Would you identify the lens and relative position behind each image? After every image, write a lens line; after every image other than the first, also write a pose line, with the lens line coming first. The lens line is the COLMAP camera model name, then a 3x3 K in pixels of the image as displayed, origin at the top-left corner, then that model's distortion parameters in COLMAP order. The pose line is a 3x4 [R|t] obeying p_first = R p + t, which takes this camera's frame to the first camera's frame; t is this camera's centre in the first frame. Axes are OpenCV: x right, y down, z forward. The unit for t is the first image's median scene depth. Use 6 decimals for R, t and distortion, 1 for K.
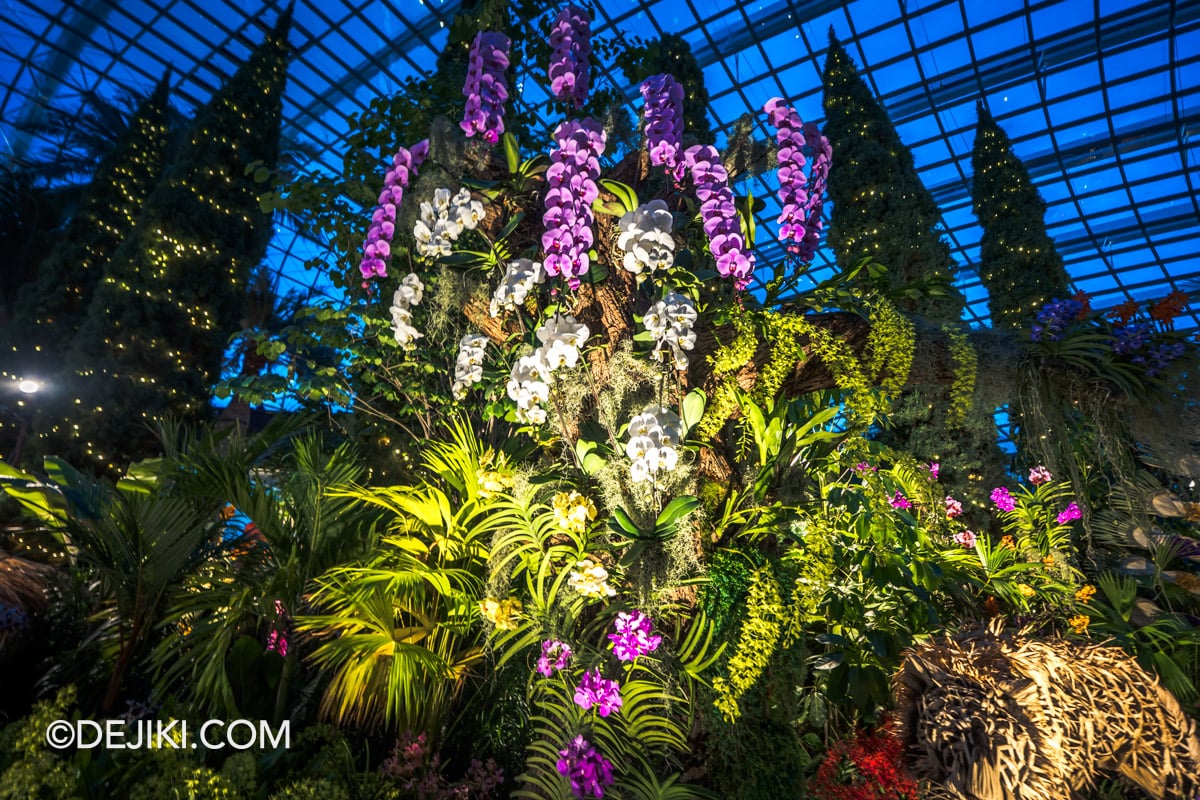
lens RADIAL K [[561.0, 0, 600.0], [0, 561.0, 400.0], [0, 0, 1]] dist [-0.003053, 0.001129]
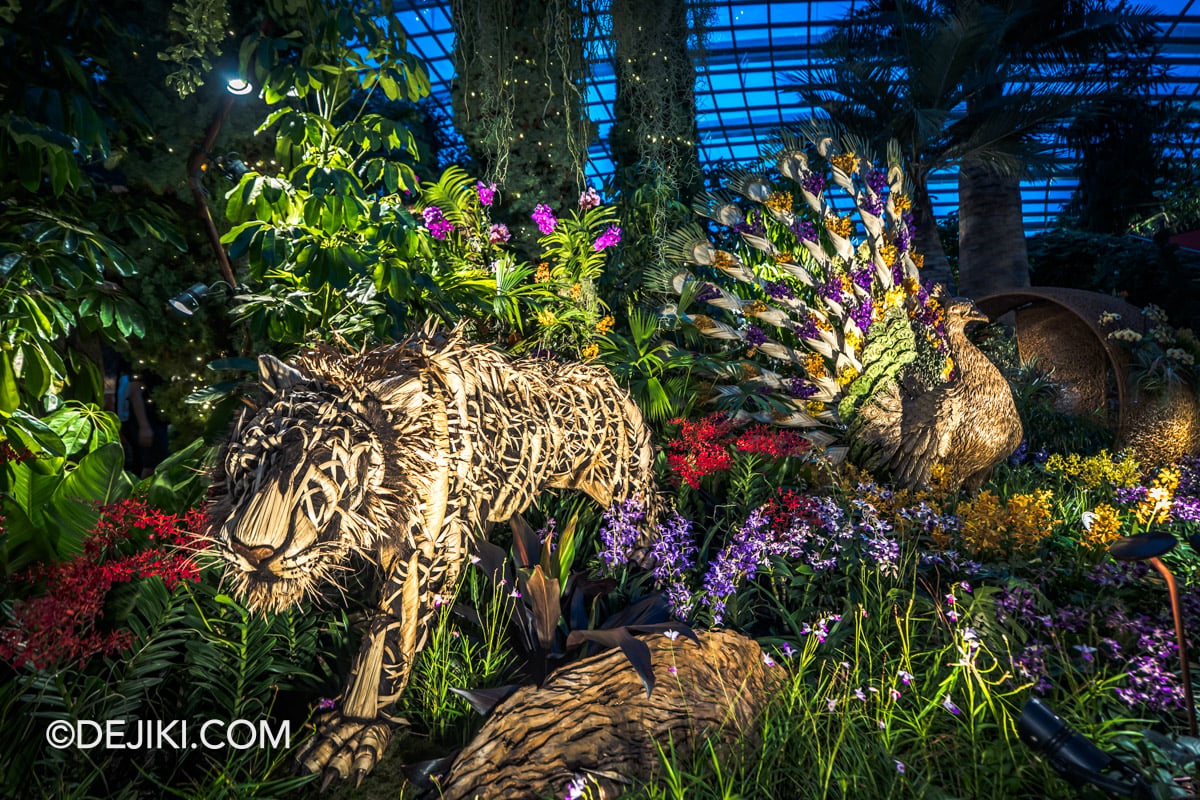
lens RADIAL K [[561.0, 0, 600.0], [0, 561.0, 400.0], [0, 0, 1]] dist [-0.003053, 0.001129]
pose [[0.868756, -0.047884, 0.492920, 0.508322], [-0.115580, 0.948225, 0.295821, 0.243618], [-0.481564, -0.313969, 0.818242, 0.264329]]
